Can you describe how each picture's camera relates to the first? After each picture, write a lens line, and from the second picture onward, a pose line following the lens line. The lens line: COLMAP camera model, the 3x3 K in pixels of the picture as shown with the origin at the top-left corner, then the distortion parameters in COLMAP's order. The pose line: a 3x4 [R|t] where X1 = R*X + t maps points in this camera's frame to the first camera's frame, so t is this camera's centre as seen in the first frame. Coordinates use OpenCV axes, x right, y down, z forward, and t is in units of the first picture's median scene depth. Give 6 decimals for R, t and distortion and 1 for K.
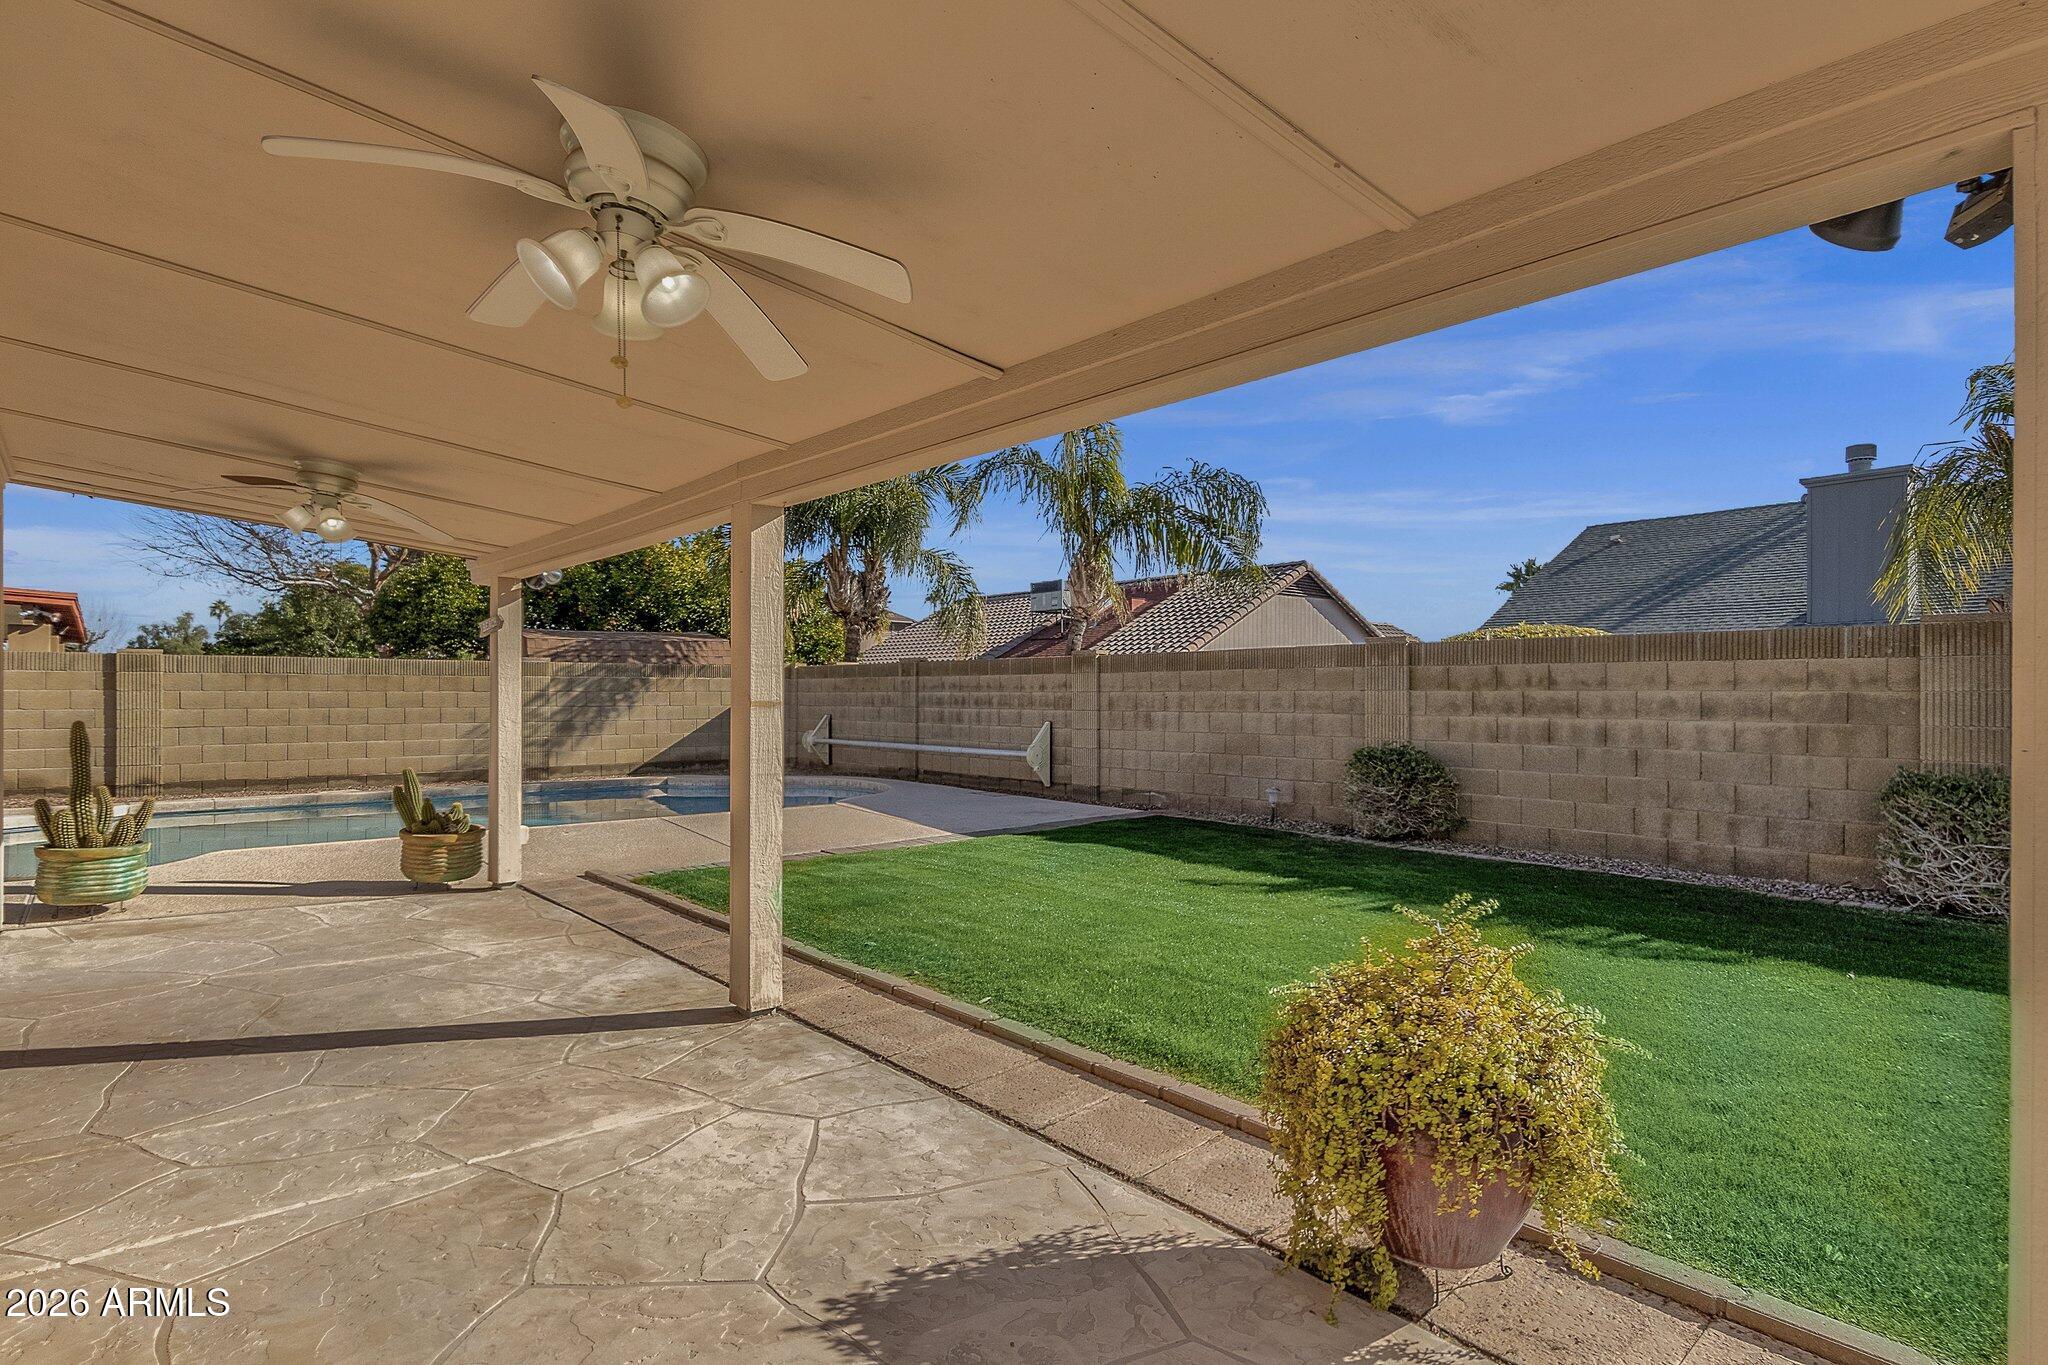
lens RADIAL K [[1074.9, 0, 1020.0], [0, 1074.9, 689.2], [0, 0, 1]] dist [0.010506, -0.000193]
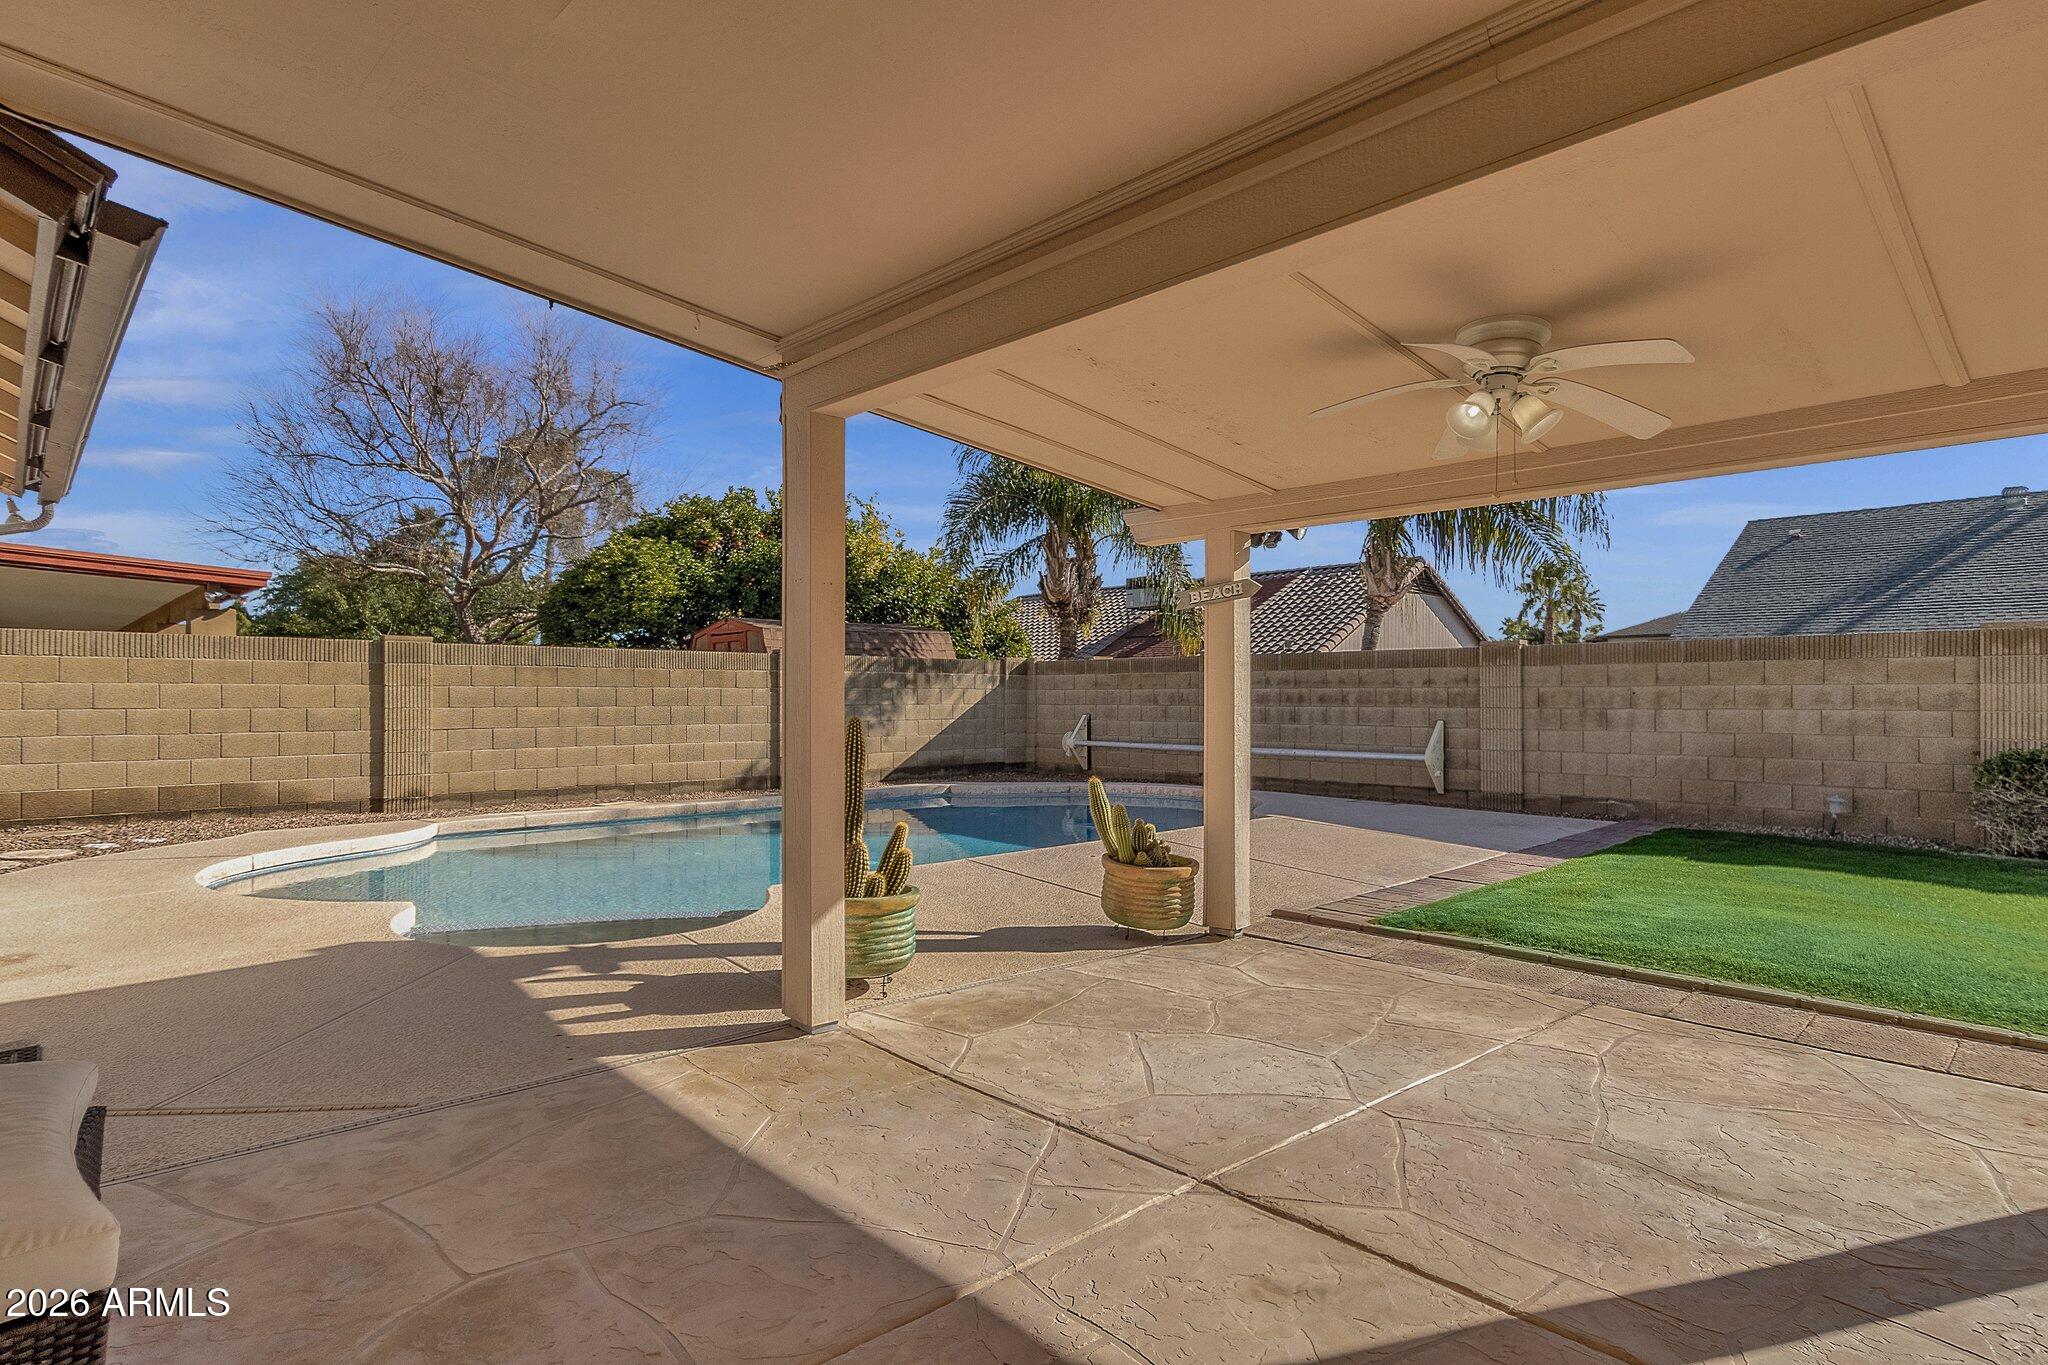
lens RADIAL K [[1067.7, 0, 1024.1], [0, 1067.7, 691.5], [0, 0, 1]] dist [0.013791, -0.001318]
pose [[0.998275, 0.000103, 0.058717, -0.374418], [-0.000132, 1.000000, 0.000495, 0.005461], [-0.058717, -0.000501, 0.998275, 0.136910]]
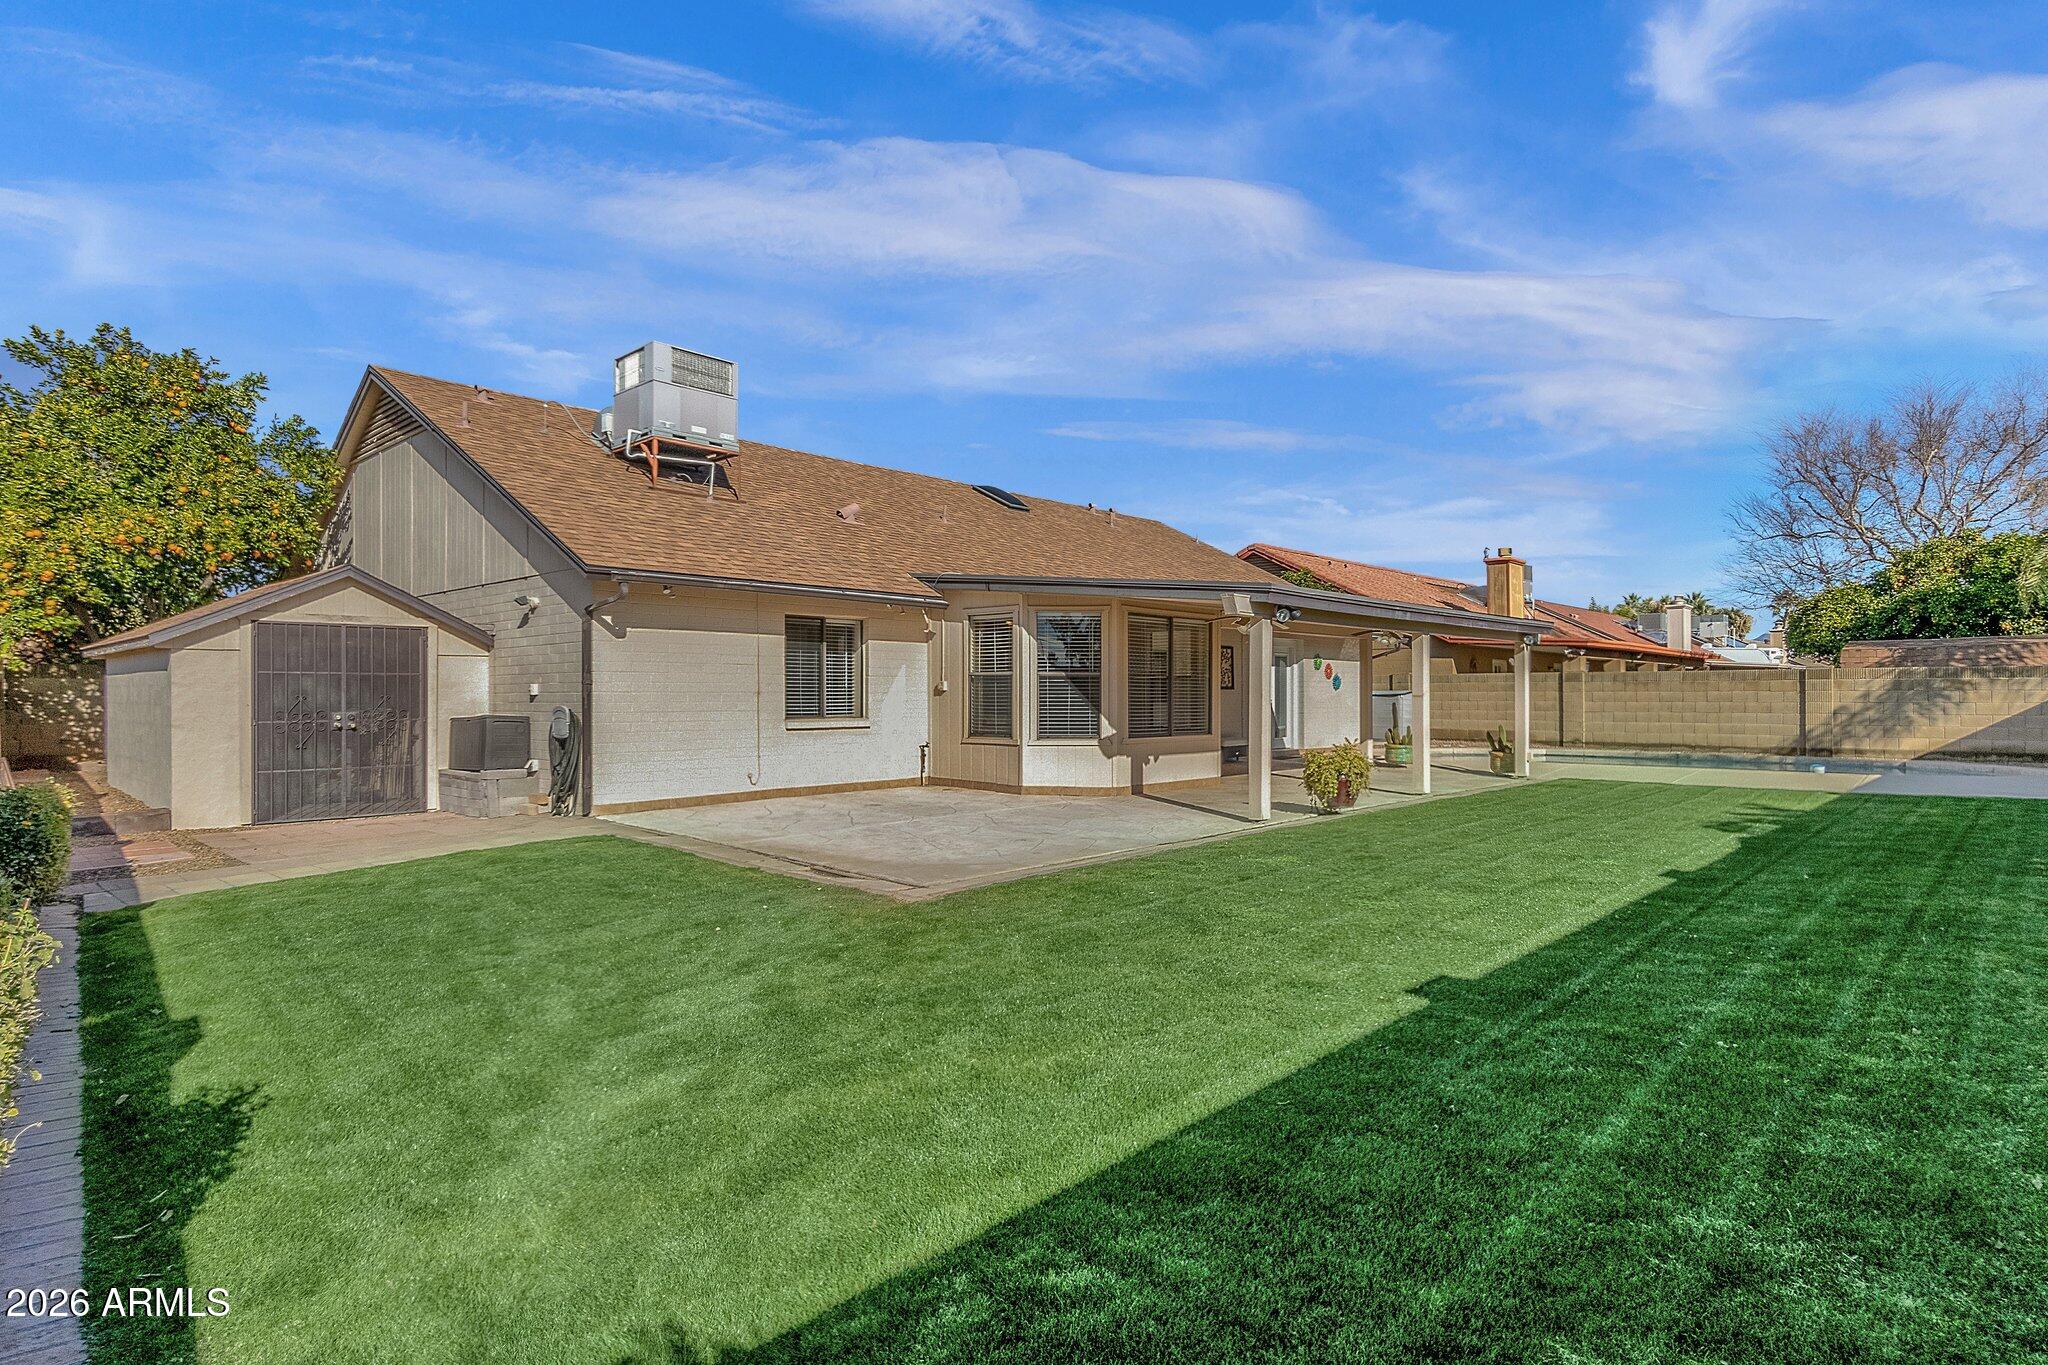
lens RADIAL K [[1067.7, 0, 1024.1], [0, 1067.7, 691.5], [0, 0, 1]] dist [0.013791, -0.001318]
pose [[0.106547, -0.004728, -0.994296, 0.926504], [0.006642, 0.999970, -0.004043, 0.001479], [0.994286, -0.006173, 0.106575, -0.154478]]
